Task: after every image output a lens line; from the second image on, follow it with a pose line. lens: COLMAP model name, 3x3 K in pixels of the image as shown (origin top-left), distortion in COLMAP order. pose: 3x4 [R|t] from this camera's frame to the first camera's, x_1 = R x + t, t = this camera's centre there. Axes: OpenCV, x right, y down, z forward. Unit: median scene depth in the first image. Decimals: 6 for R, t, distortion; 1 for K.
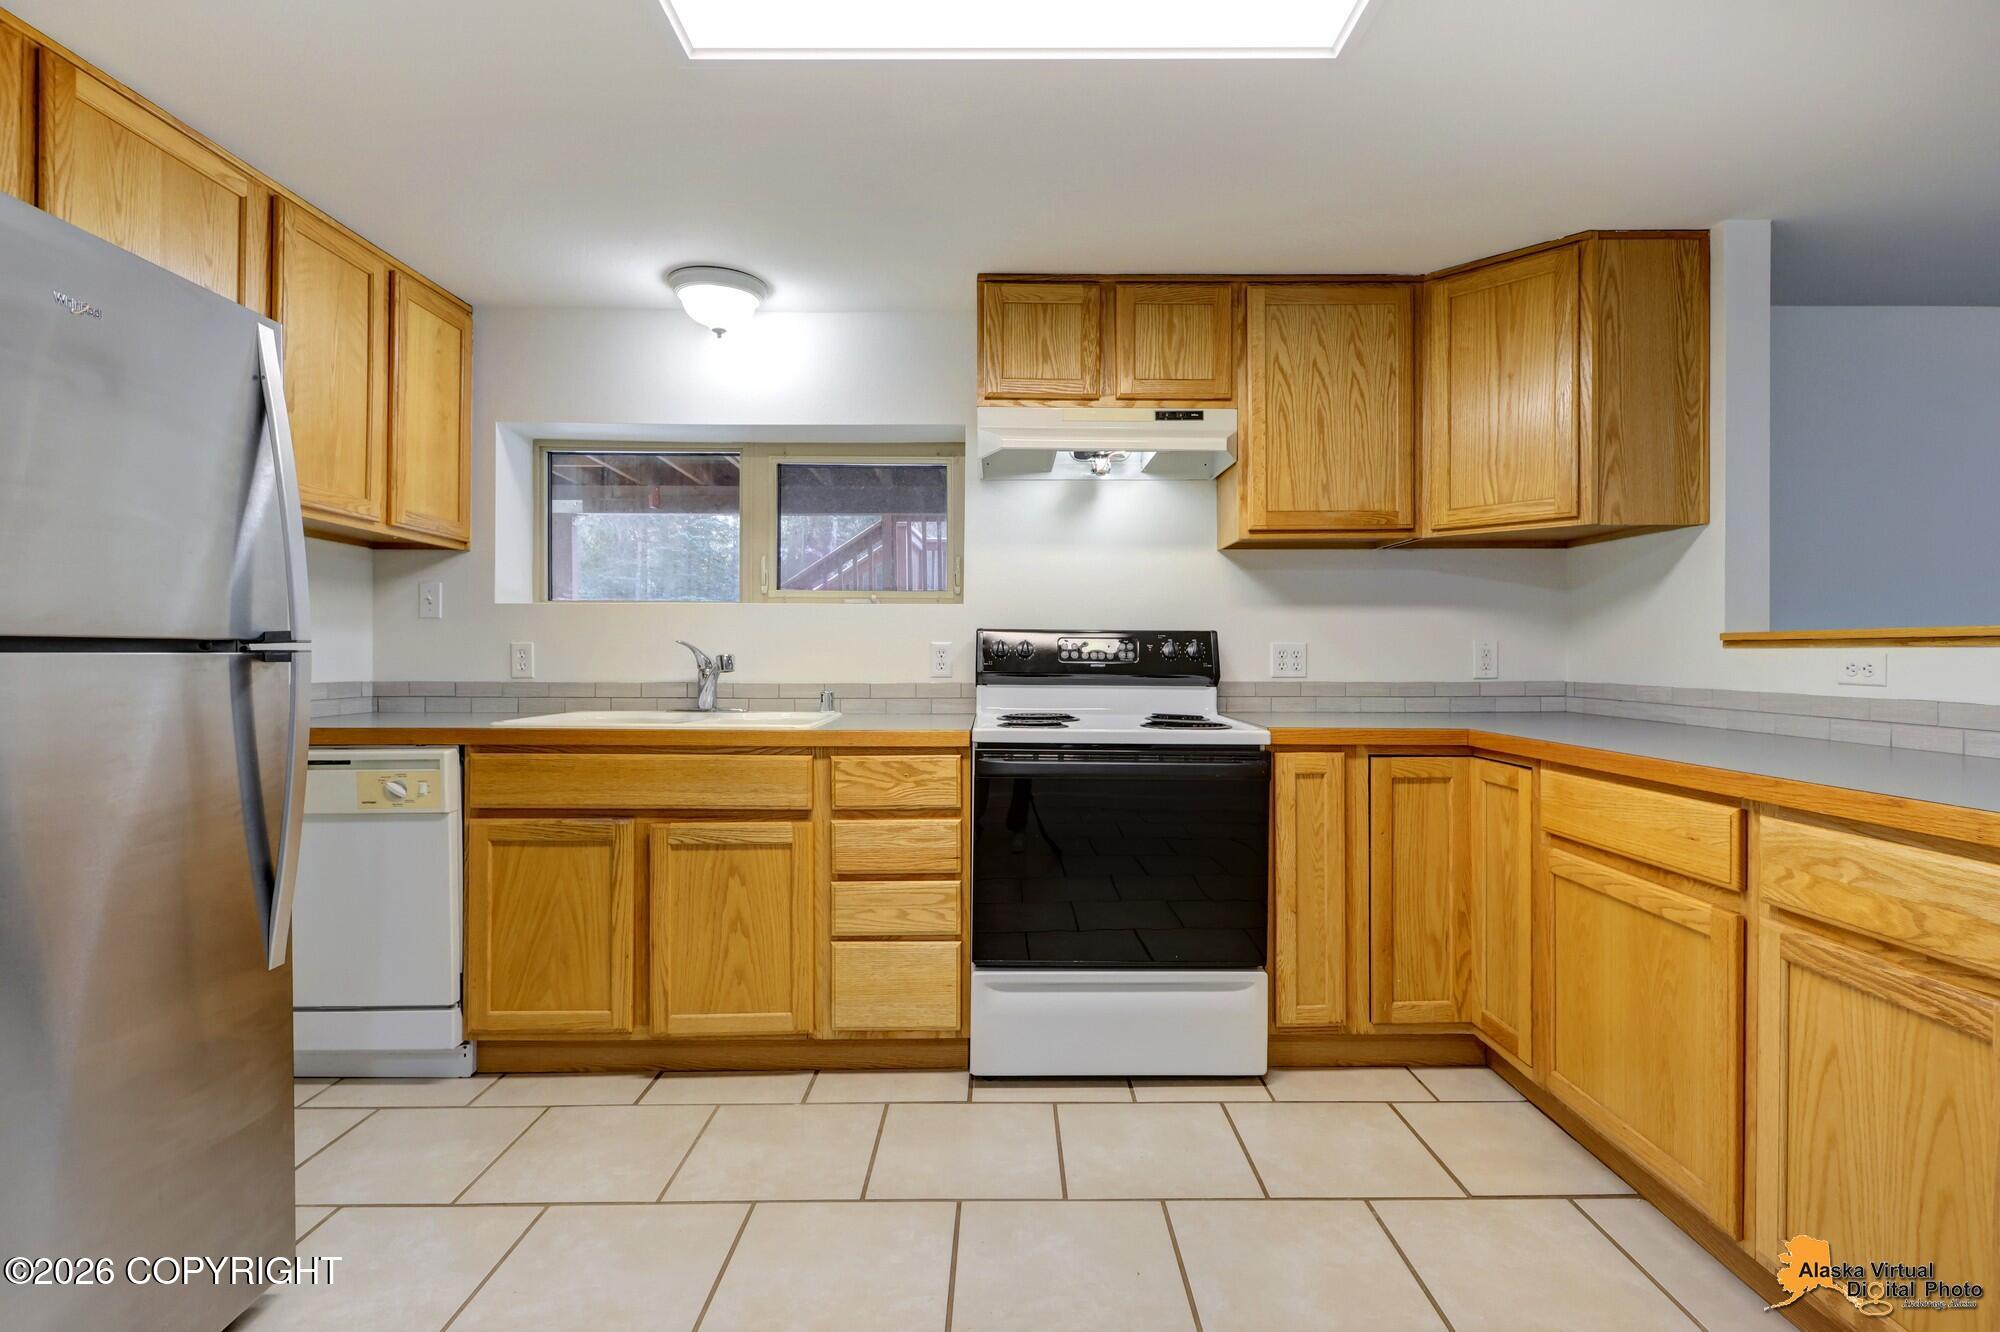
lens RADIAL K [[929.9, 0, 989.1], [0, 929.9, 648.0], [0, 0, 1]] dist [0.011510, -0.005214]
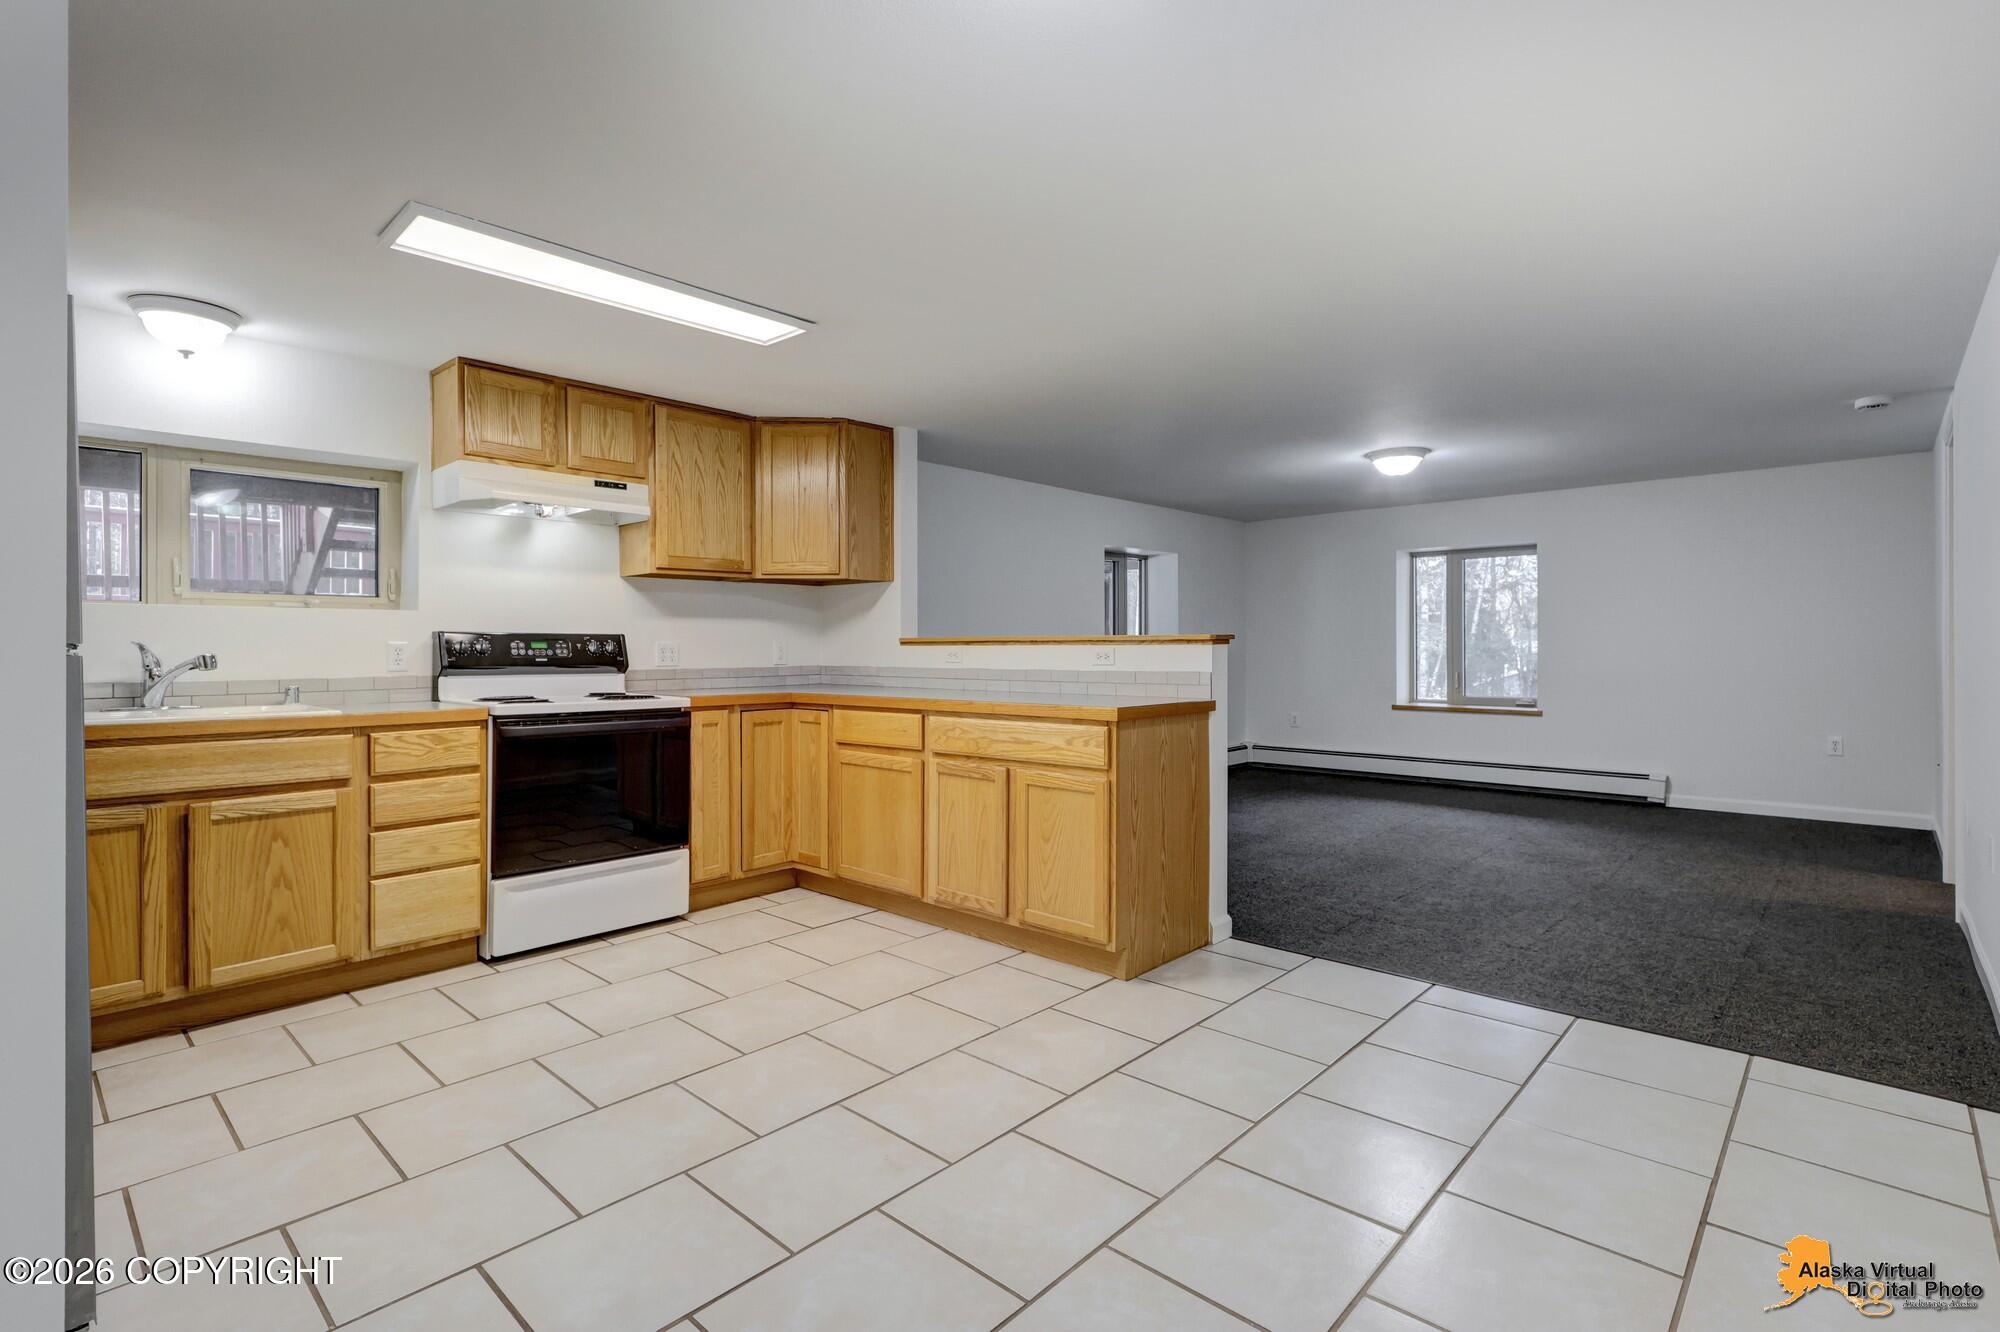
lens RADIAL K [[946.5, 0, 980.1], [0, 946.5, 643.9], [0, 0, 1]] dist [-0.000598, -0.000486]
pose [[0.689807, -0.001548, 0.723992, -0.524629], [0.001647, 0.999998, 0.000570, -0.004762], [-0.723991, 0.000799, 0.689808, -0.479337]]
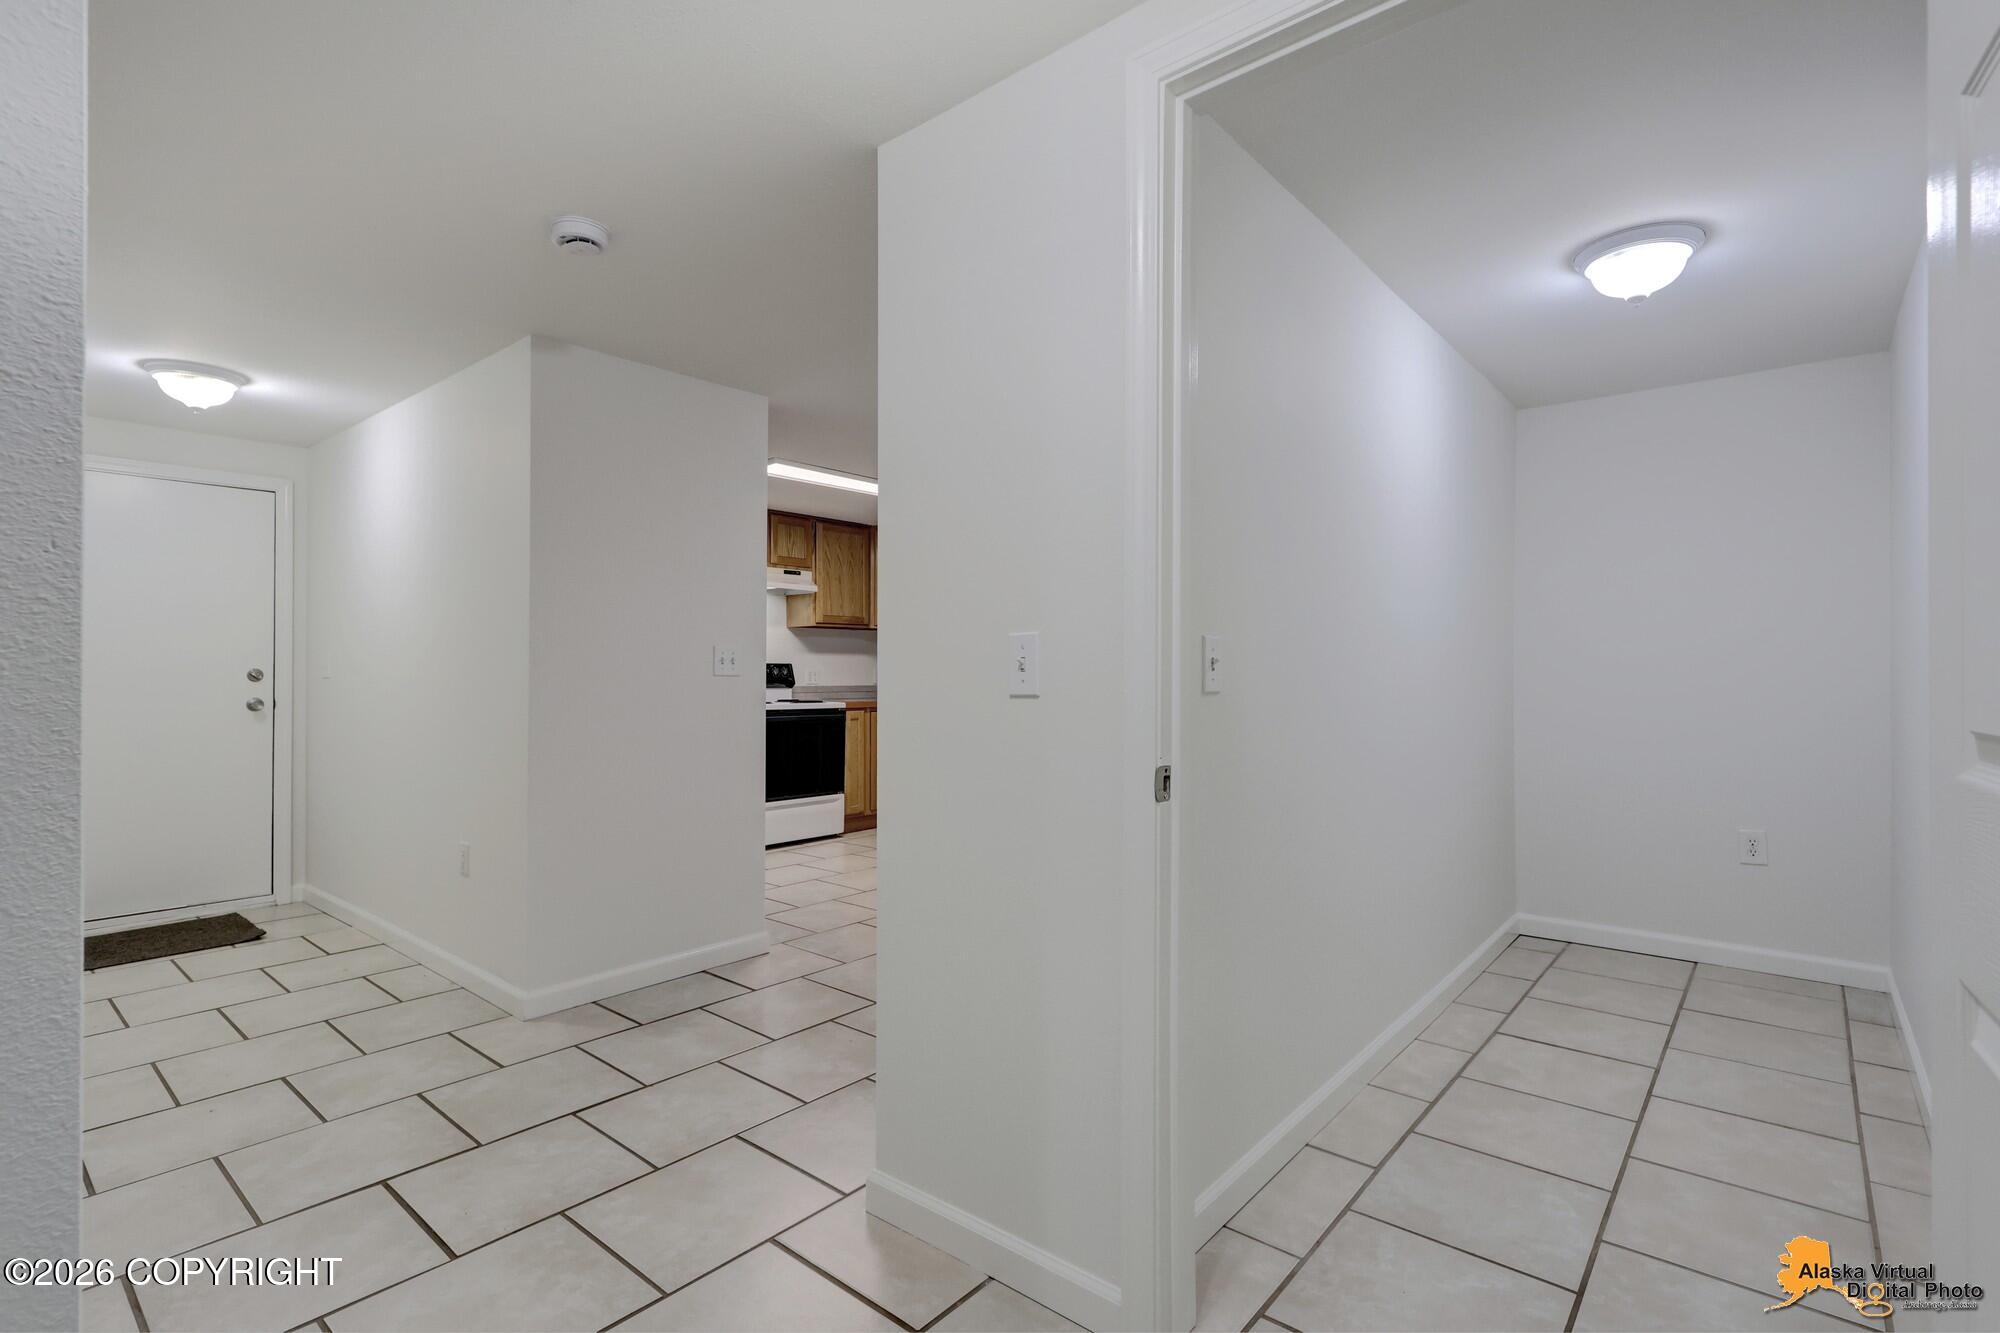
lens RADIAL K [[929.9, 0, 996.5], [0, 929.9, 652.5], [0, 0, 1]] dist [0.011510, -0.005214]
pose [[0.657144, 0.016028, 0.753594, -1.393405], [-0.001419, 0.999798, -0.020027, -0.002339], [-0.753764, 0.012091, 0.657034, -1.056323]]
